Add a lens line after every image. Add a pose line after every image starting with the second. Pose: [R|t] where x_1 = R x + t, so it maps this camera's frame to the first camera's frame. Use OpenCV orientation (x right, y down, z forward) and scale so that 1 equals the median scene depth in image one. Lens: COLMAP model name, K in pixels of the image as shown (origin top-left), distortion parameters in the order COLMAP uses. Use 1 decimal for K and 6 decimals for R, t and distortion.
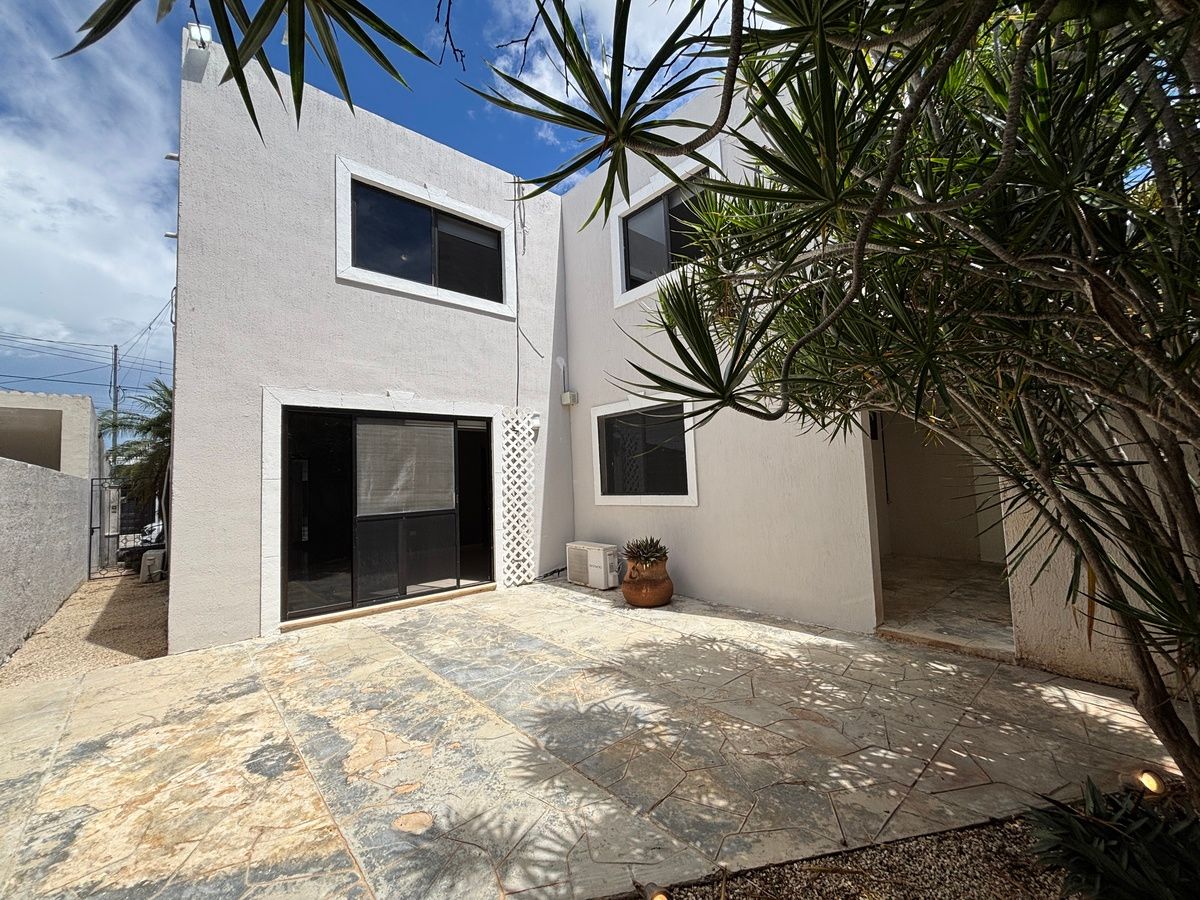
lens RADIAL K [[479.3, 0, 600.0], [0, 479.3, 450.0], [0, 0, 1]] dist [0.001271, -0.000241]
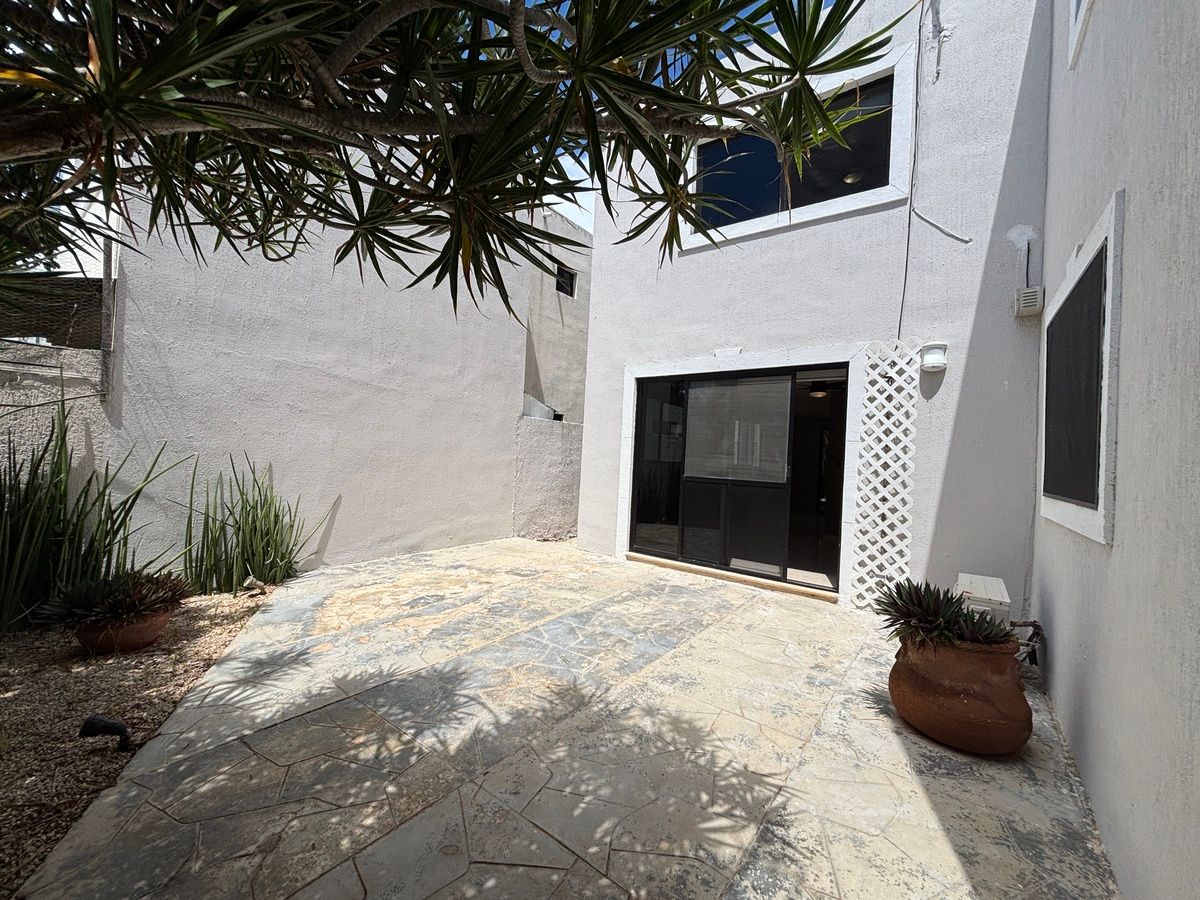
lens RADIAL K [[479.3, 0, 600.0], [0, 479.3, 450.0], [0, 0, 1]] dist [0.001271, -0.000241]
pose [[0.198450, 0.041346, -0.979239, 0.655081], [0.008118, 0.999006, 0.043826, 0.044818], [0.980077, -0.016647, 0.197917, 0.821643]]
